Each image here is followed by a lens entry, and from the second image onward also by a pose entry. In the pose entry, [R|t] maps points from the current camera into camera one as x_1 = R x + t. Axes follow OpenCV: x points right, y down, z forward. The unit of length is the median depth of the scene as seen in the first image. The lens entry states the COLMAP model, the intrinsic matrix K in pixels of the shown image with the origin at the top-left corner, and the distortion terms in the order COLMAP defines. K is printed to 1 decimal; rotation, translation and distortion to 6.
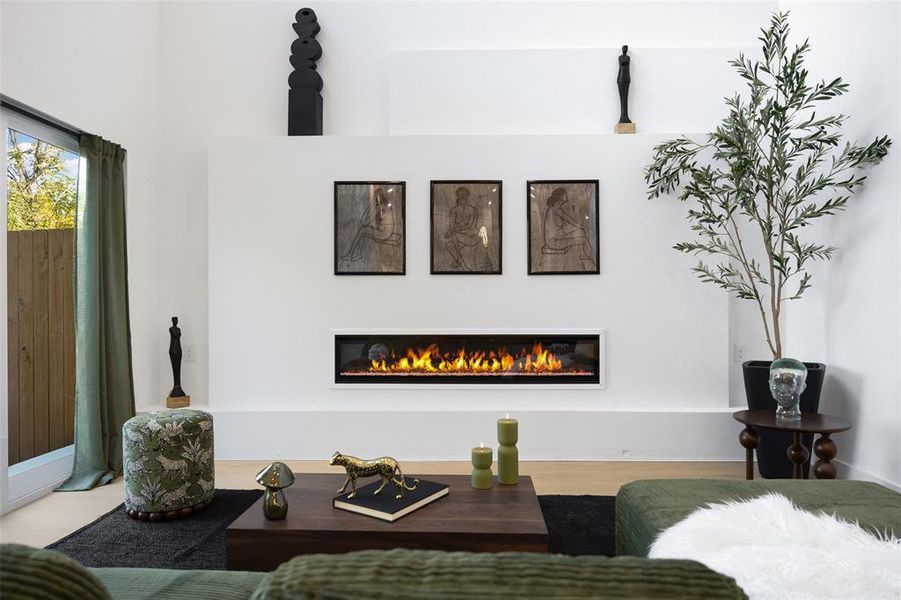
lens RADIAL K [[590.2, 0, 453.3], [0, 590.2, 306.9], [0, 0, 1]] dist [-0.001614, 0.000483]
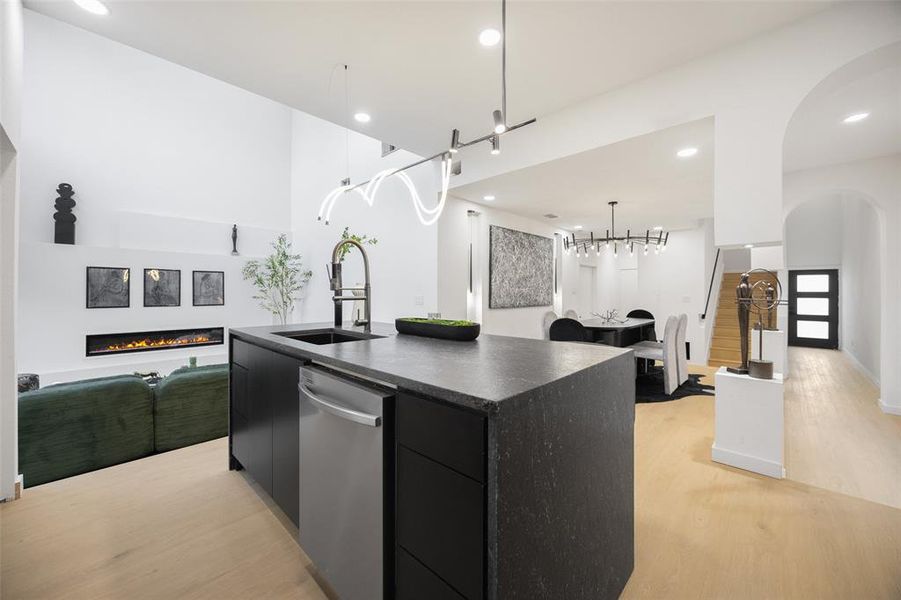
lens RADIAL K [[344.2, 0, 450.4], [0, 344.2, 289.4], [0, 0, 1]] dist [-0.001320, -0.000172]
pose [[0.679152, 0.009879, 0.733931, -0.221177], [0.001044, 0.999895, -0.014425, -0.105787], [-0.733997, 0.010563, 0.679071, -0.896276]]
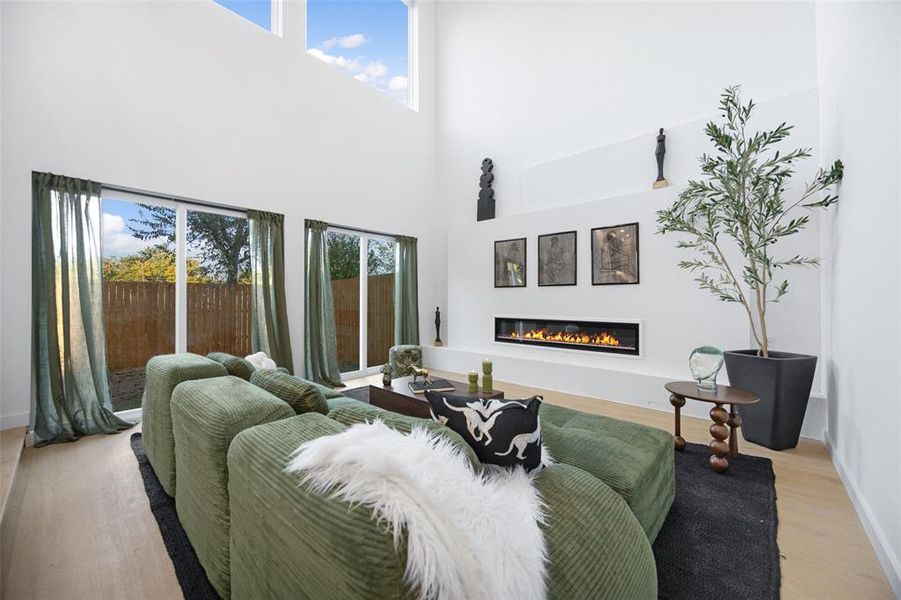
lens RADIAL K [[345.4, 0, 453.5], [0, 345.4, 298.9], [0, 0, 1]] dist [-0.000518, 0.000054]
pose [[0.765656, 0.002571, -0.643245, 0.454052], [-0.005383, 0.999983, -0.002410, -0.012179], [0.643228, 0.005308, 0.765656, 0.006986]]
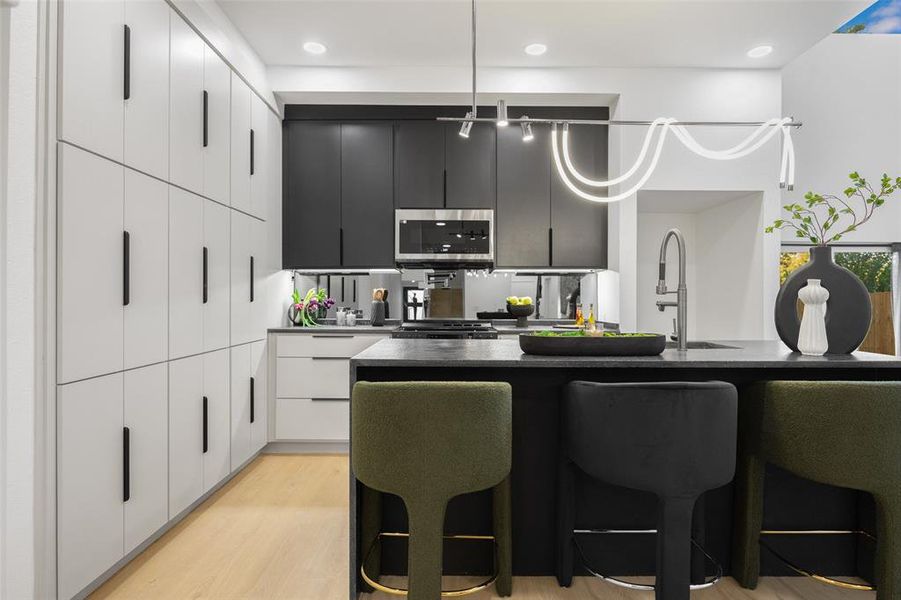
lens RADIAL K [[530.7, 0, 451.1], [0, 530.7, 297.1], [0, 0, 1]] dist [-0.002739, -0.000841]
pose [[0.022650, 0.001655, -0.999742, 0.688560], [-0.011095, 0.999937, 0.001404, -0.106278], [0.999682, 0.011060, 0.022667, -0.715921]]
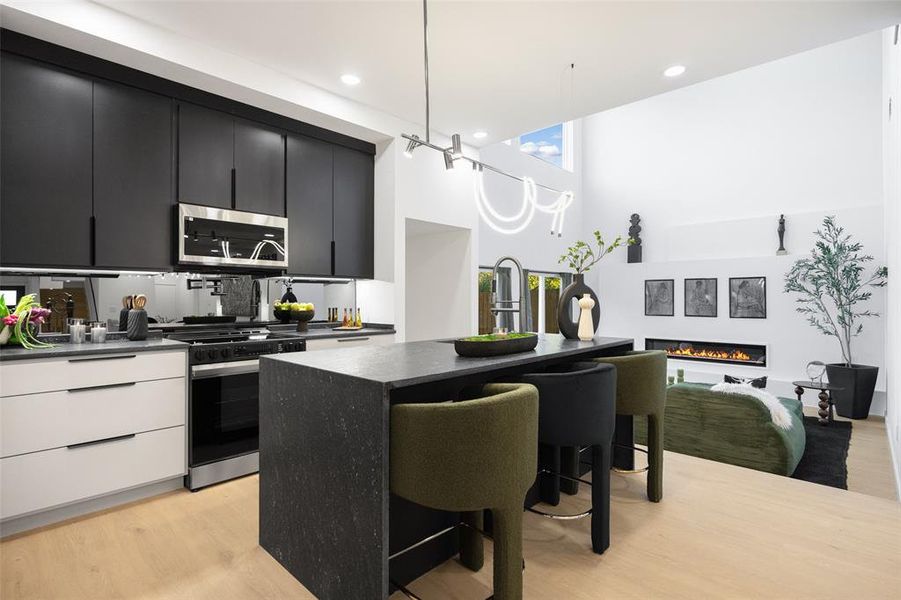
lens RADIAL K [[435.4, 0, 449.9], [0, 435.4, 298.1], [0, 0, 1]] dist [-0.010924, -0.000489]
pose [[0.736557, 0.003175, -0.676368, 0.474820], [-0.008395, 0.999955, -0.004448, -0.115990], [0.676324, 0.008954, 0.736550, -1.031090]]
